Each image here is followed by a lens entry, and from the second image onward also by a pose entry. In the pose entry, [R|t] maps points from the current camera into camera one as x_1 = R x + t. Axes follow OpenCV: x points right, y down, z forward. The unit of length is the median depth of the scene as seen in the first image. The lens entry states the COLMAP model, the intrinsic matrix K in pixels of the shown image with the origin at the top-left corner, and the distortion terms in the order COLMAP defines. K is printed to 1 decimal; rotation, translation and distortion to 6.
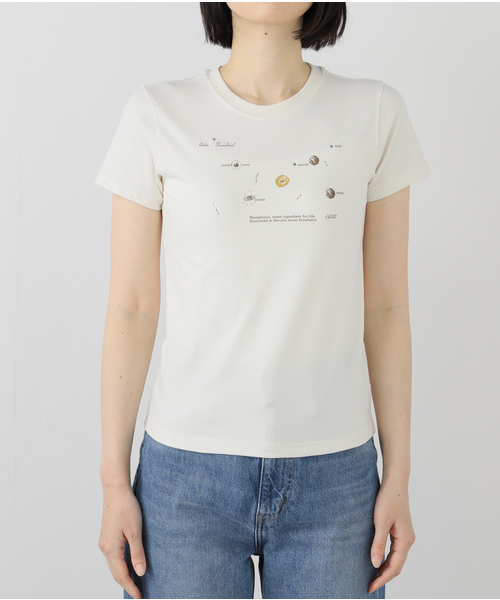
lens RADIAL K [[1051.4, 0, 251.0], [0, 1051.4, 290.4], [0, 0, 1]] dist [0.463526, -0.024670]
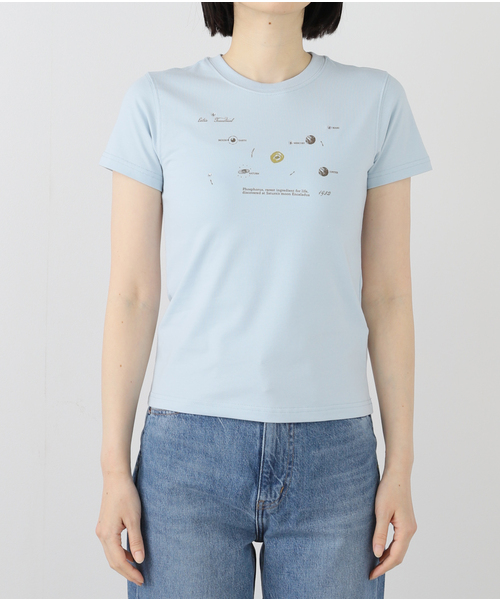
lens RADIAL K [[1232.2, 0, 250.0], [0, 1232.2, 300.0], [0, 0, 1]] dist [0.349945, 0.056846]
pose [[0.999963, -0.000467, -0.008558, 0.008783], [0.000322, 0.999855, -0.017018, 0.040489], [0.008564, 0.017014, 0.999819, -0.163670]]
